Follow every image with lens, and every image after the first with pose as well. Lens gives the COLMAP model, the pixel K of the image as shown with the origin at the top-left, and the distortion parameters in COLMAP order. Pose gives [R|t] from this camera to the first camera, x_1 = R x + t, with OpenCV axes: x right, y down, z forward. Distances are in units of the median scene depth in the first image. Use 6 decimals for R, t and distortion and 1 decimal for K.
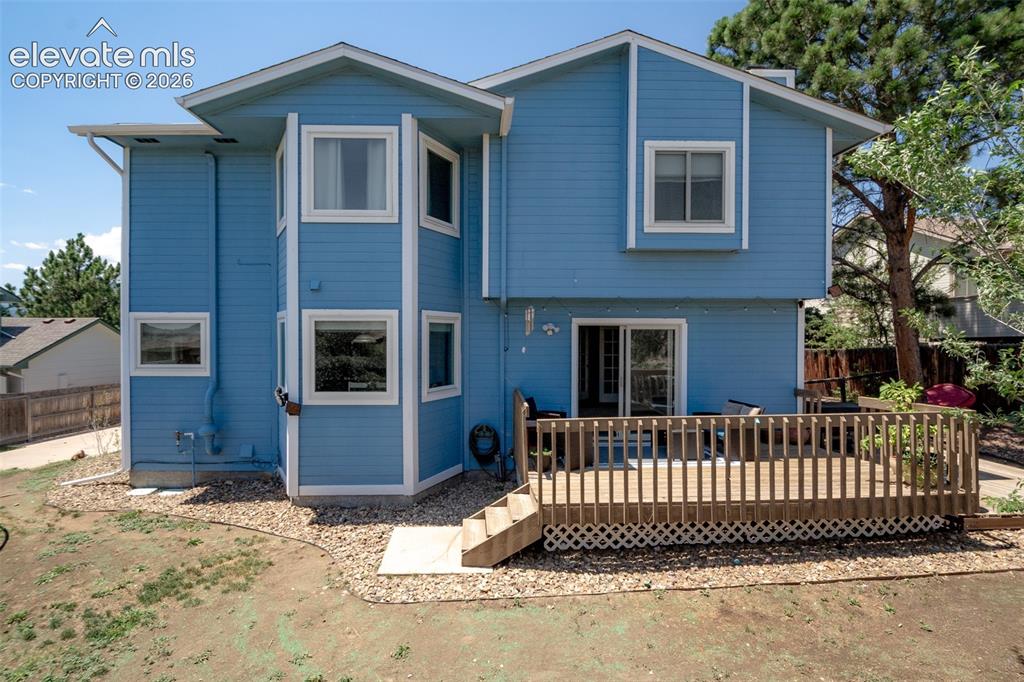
lens RADIAL K [[471.7, 0, 512.0], [0, 471.7, 338.8], [0, 0, 1]] dist [-0.004147, -0.000624]
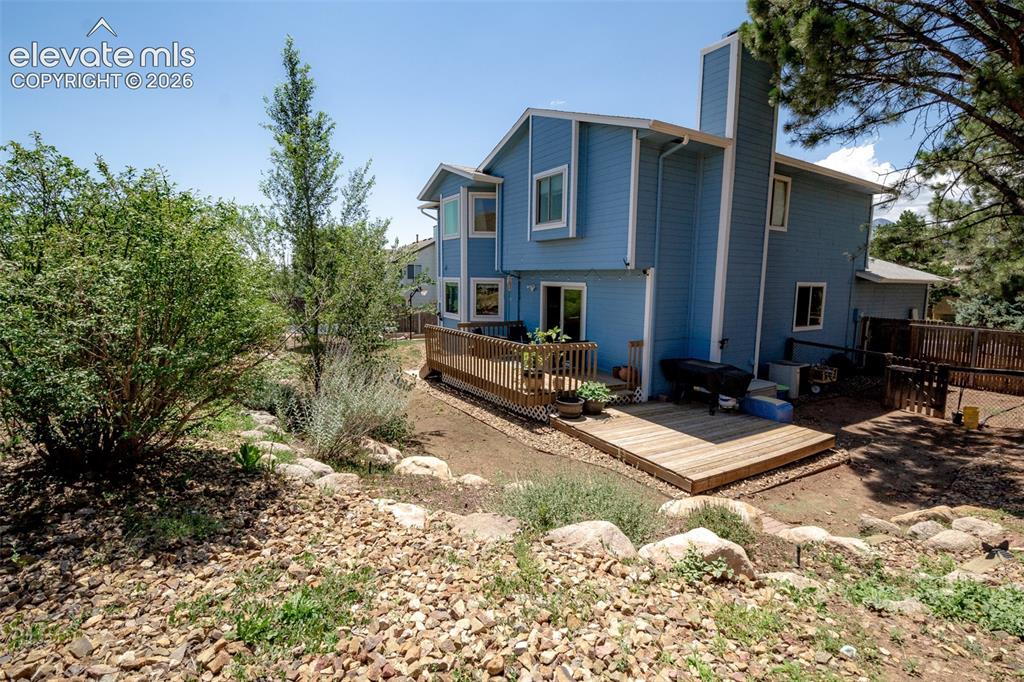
lens RADIAL K [[471.7, 0, 513.4], [0, 471.7, 339.2], [0, 0, 1]] dist [-0.004147, -0.000624]
pose [[0.485472, 0.123173, -0.865532, 1.732537], [-0.015393, 0.991076, 0.132405, -0.067471], [0.874116, -0.050956, 0.483036, 0.113010]]
